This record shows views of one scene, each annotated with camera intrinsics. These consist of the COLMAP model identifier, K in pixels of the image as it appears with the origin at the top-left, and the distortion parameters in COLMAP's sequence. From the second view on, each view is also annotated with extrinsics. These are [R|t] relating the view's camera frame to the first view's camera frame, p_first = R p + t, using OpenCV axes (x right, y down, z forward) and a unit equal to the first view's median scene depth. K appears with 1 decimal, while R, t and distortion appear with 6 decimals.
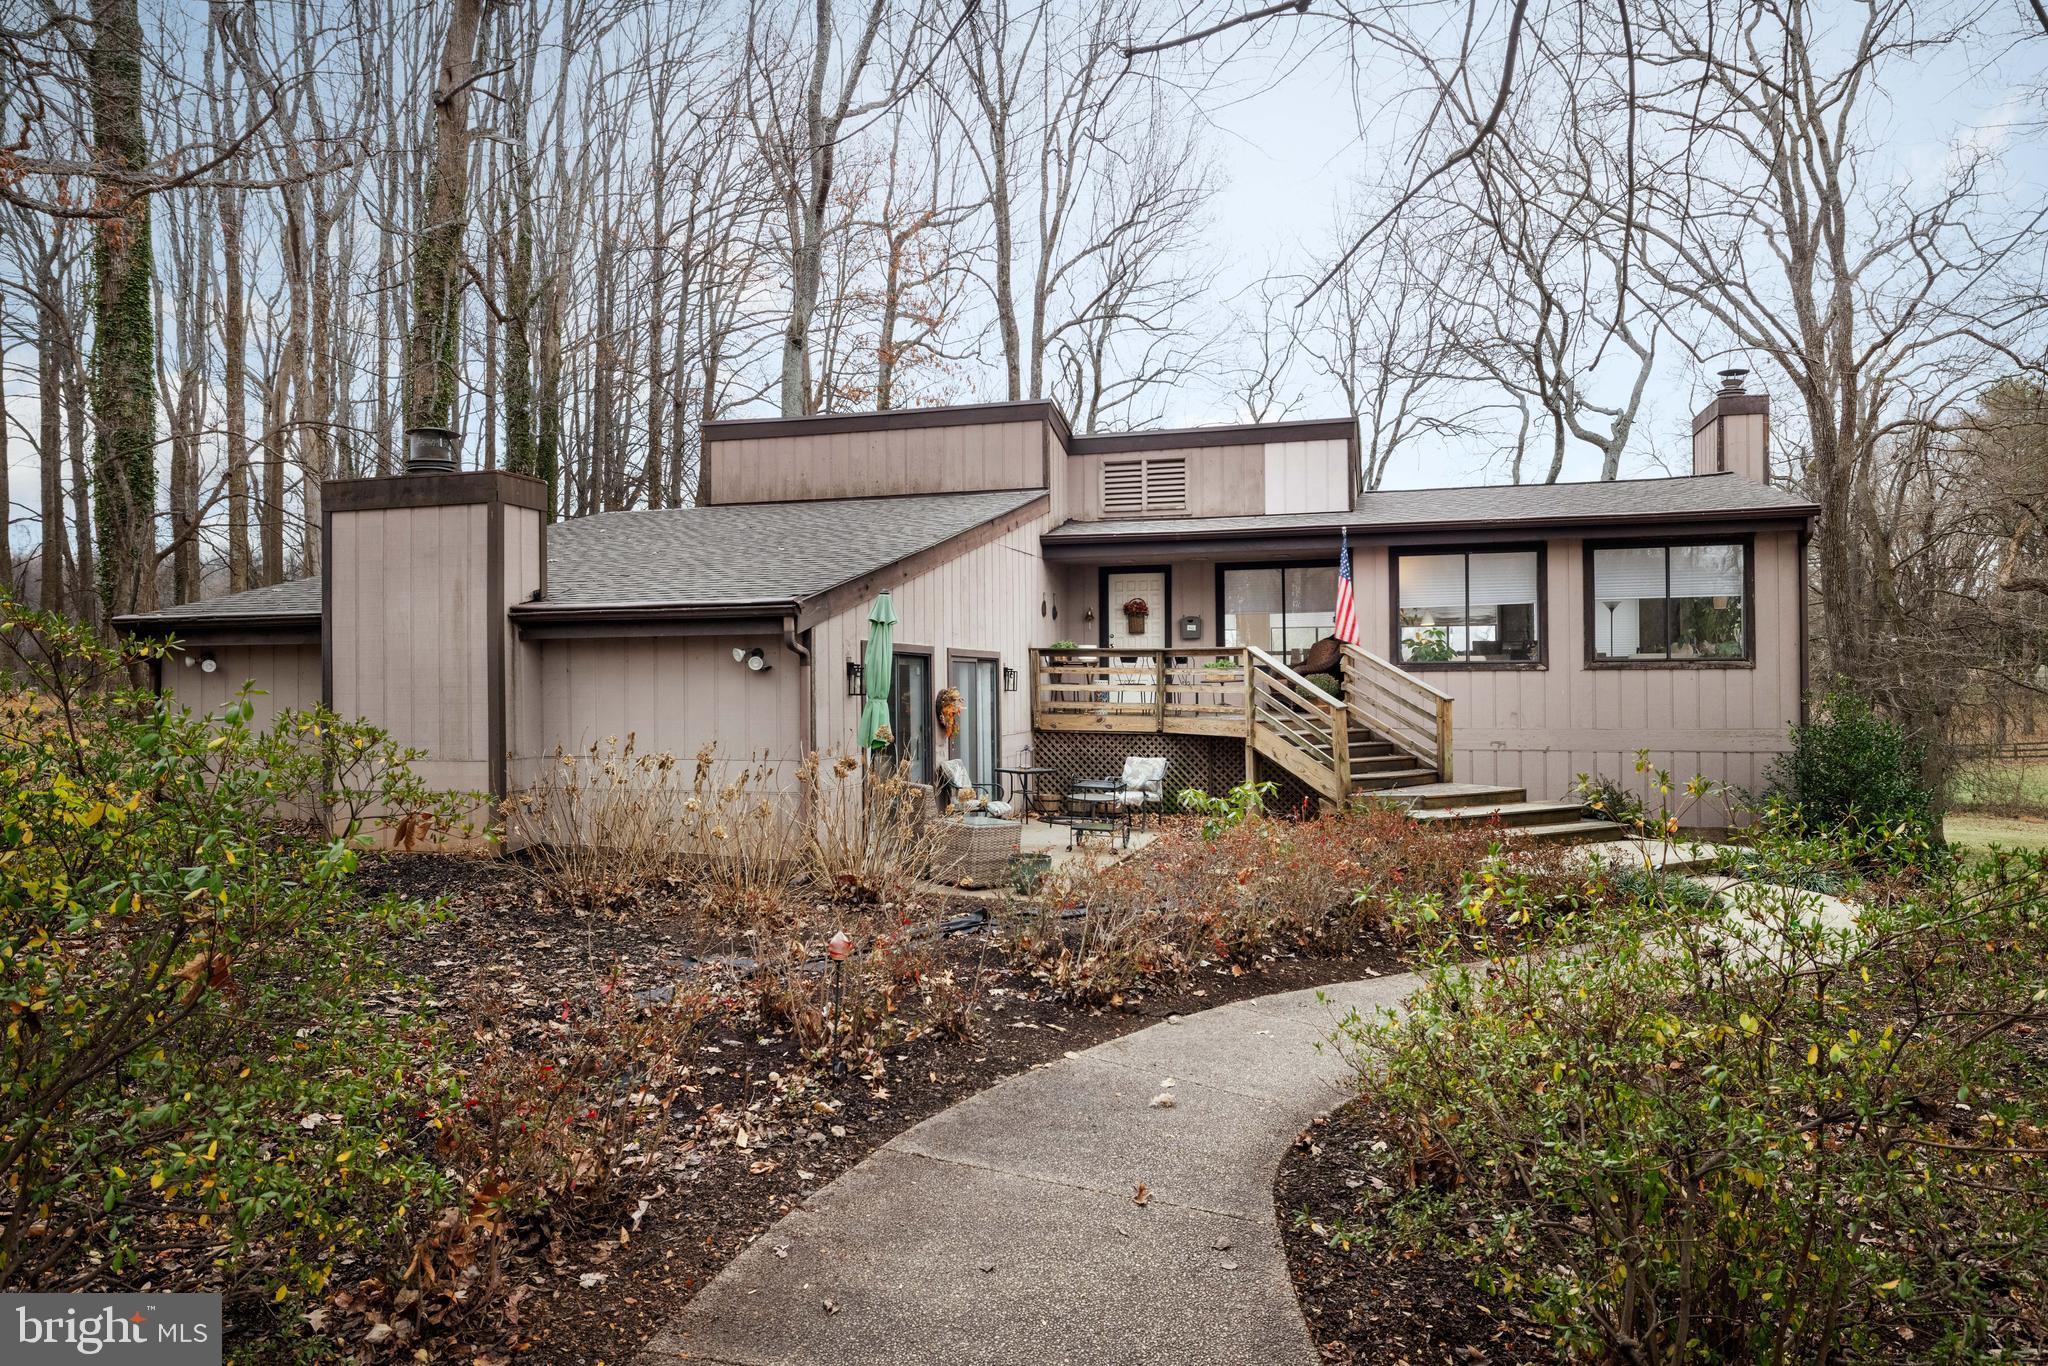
lens RADIAL K [[1252.4, 0, 1023.5], [0, 1252.4, 683.7], [0, 0, 1]] dist [0.003057, 0.000895]
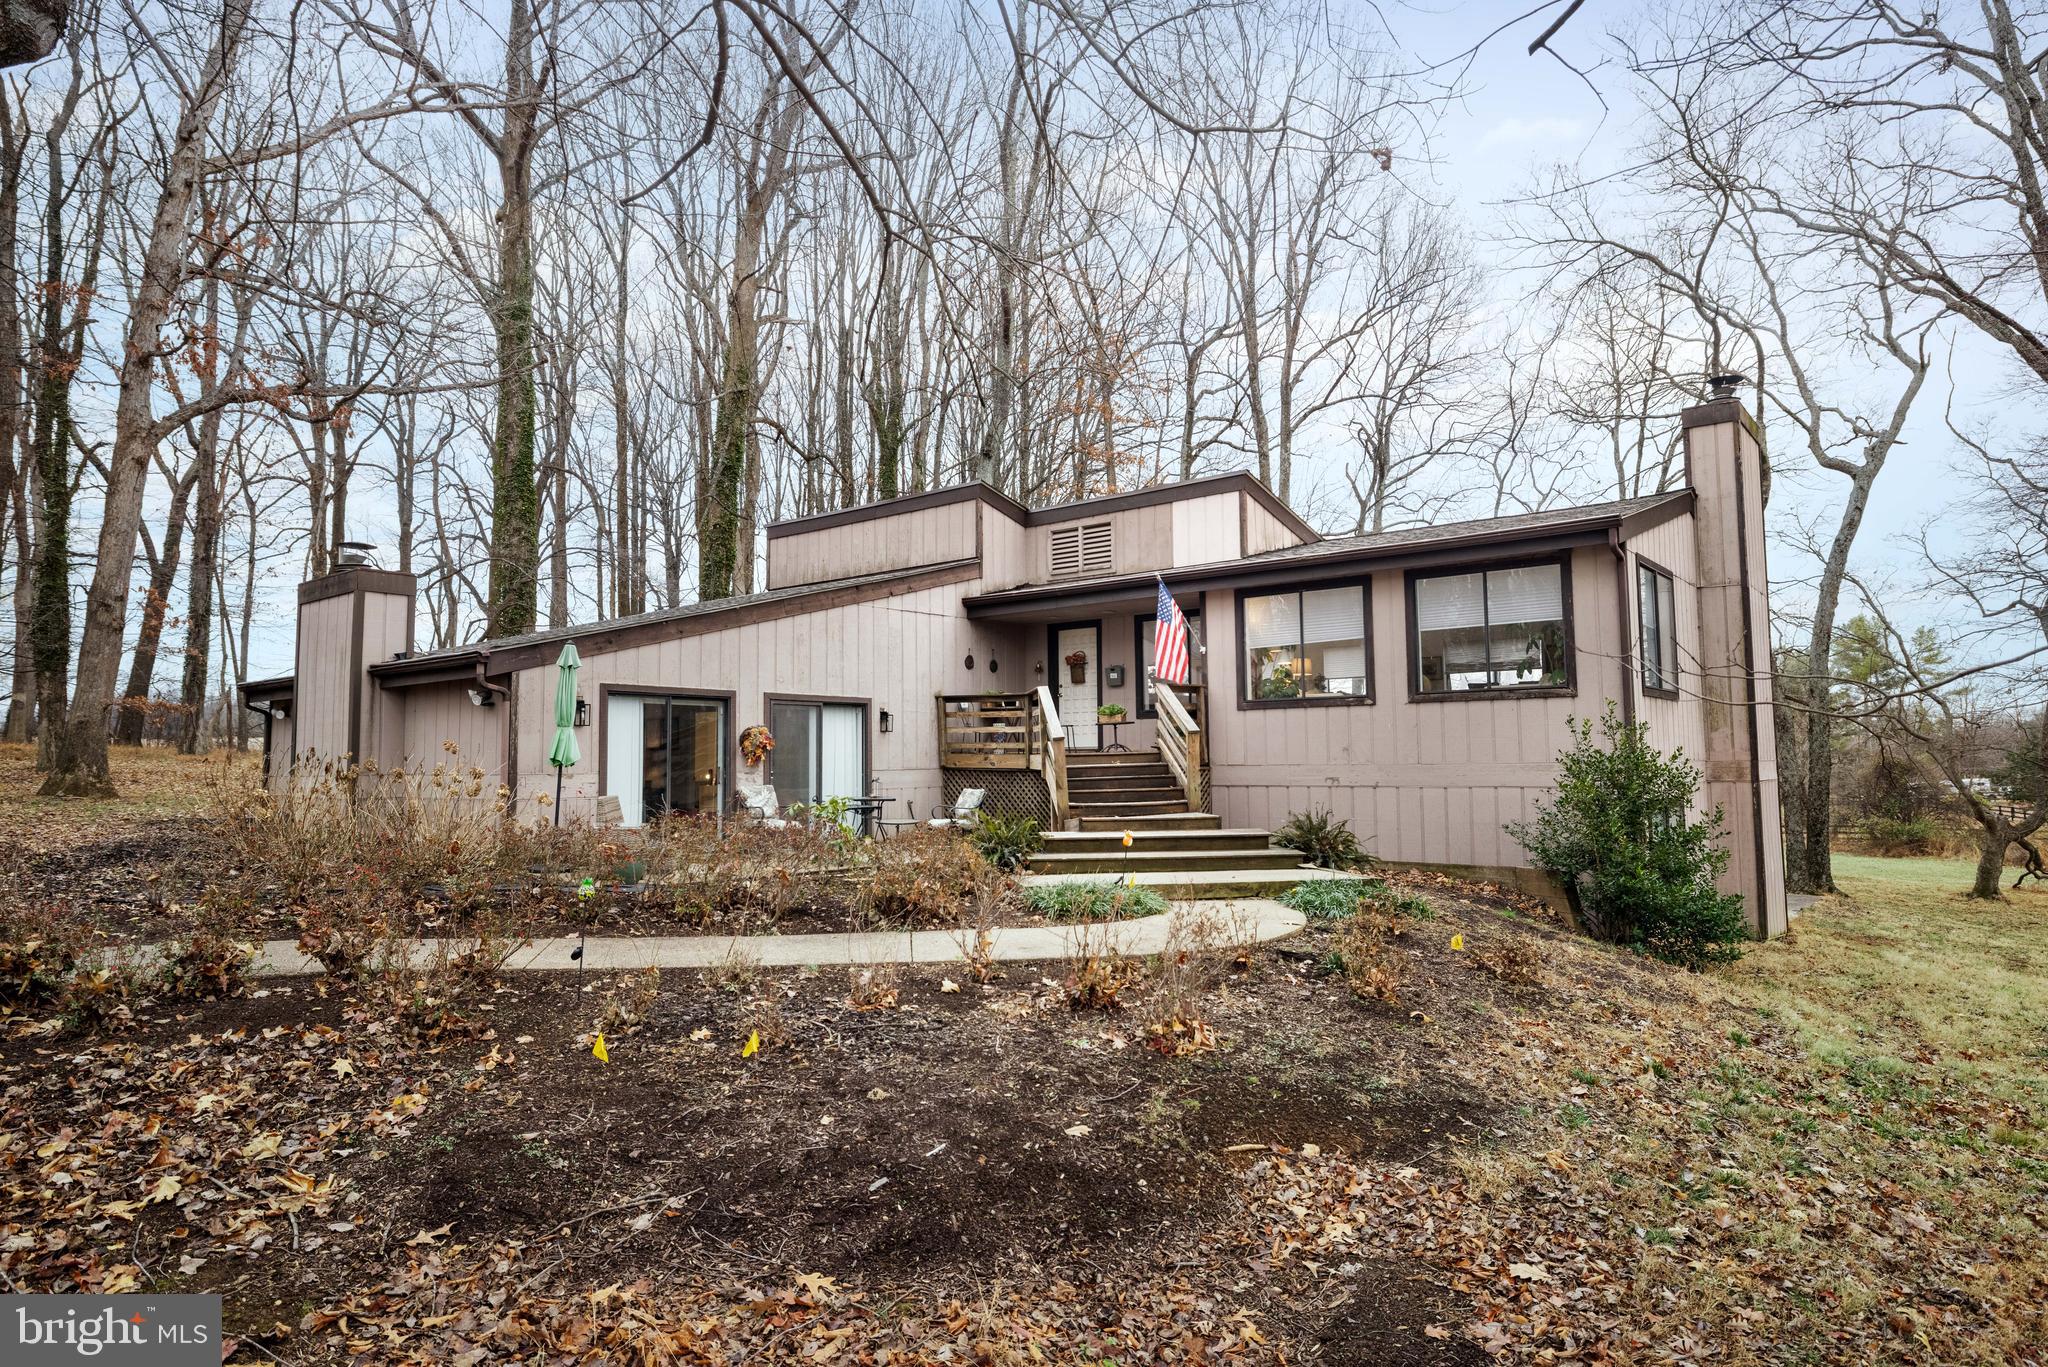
lens RADIAL K [[1127.9, 0, 1023.0], [0, 1127.9, 682.0], [0, 0, 1]] dist [0.007415, -0.000221]
pose [[0.927636, -0.027944, -0.372439, 0.434206], [0.003305, 0.997772, -0.066631, 0.026087], [0.373471, 0.060579, 0.925662, 0.069835]]
